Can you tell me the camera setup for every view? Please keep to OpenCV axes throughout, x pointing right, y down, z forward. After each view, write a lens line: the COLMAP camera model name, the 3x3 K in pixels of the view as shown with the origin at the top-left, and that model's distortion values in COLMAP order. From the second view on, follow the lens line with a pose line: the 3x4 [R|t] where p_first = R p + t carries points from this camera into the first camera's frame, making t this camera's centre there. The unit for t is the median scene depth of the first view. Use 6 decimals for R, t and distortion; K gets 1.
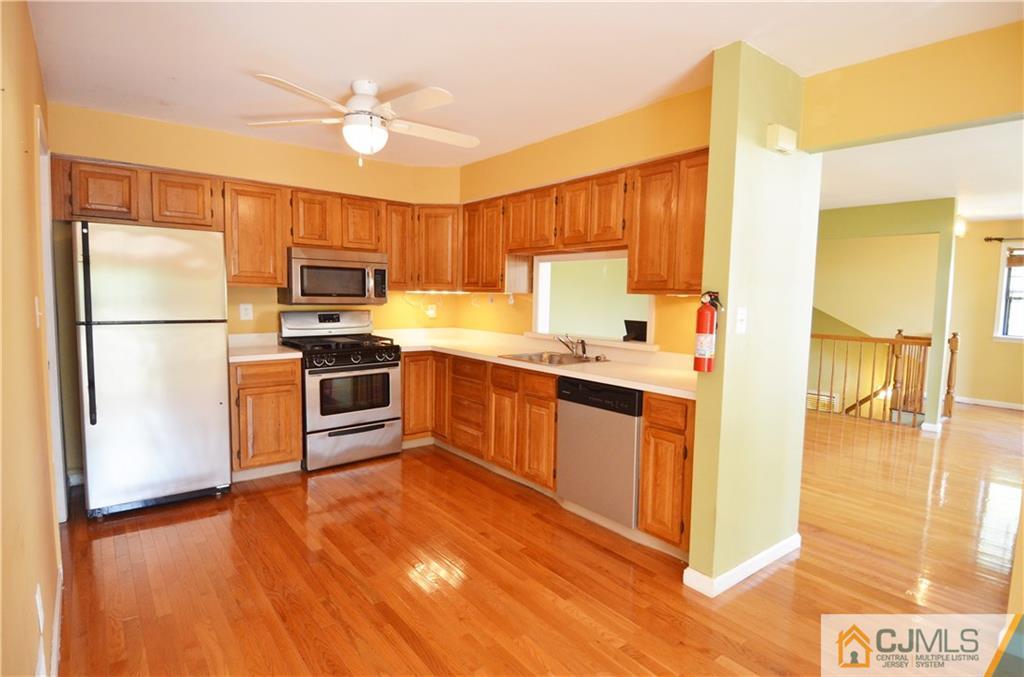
lens RADIAL K [[528.4, 0, 512.0], [0, 528.4, 338.5], [0, 0, 1]] dist [0.041258, -0.048078]
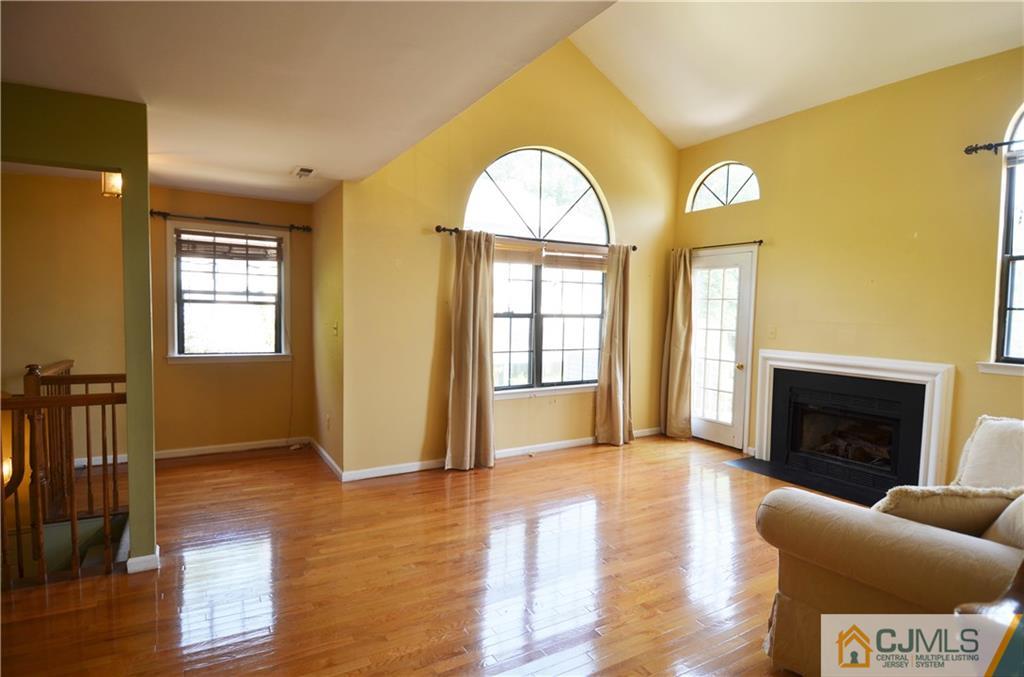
lens RADIAL K [[528.4, 0, 512.0], [0, 528.4, 338.5], [0, 0, 1]] dist [0.041258, -0.048078]
pose [[0.120182, -0.069751, 0.990298, 0.295993], [0.065733, 0.995899, 0.062168, -0.043564], [-0.990573, 0.057624, 0.124274, 0.495392]]
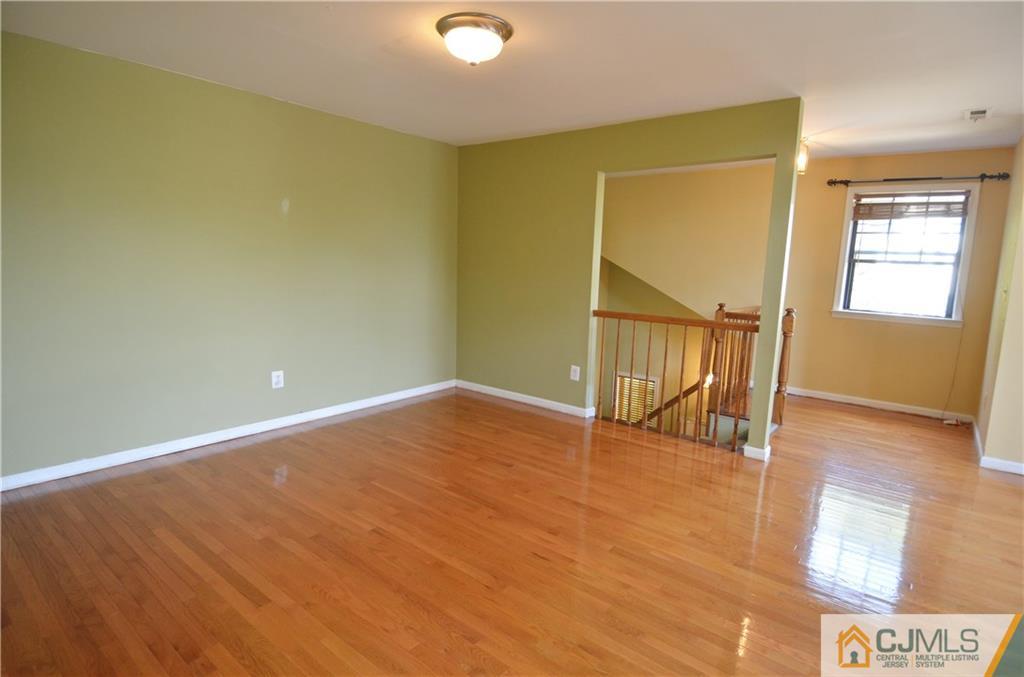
lens RADIAL K [[528.4, 0, 512.0], [0, 528.4, 338.5], [0, 0, 1]] dist [0.041258, -0.048078]
pose [[0.973205, -0.023151, 0.228772, 0.287426], [0.007393, 0.997554, 0.069501, -0.021994], [-0.229822, -0.065948, 0.970996, 0.365005]]
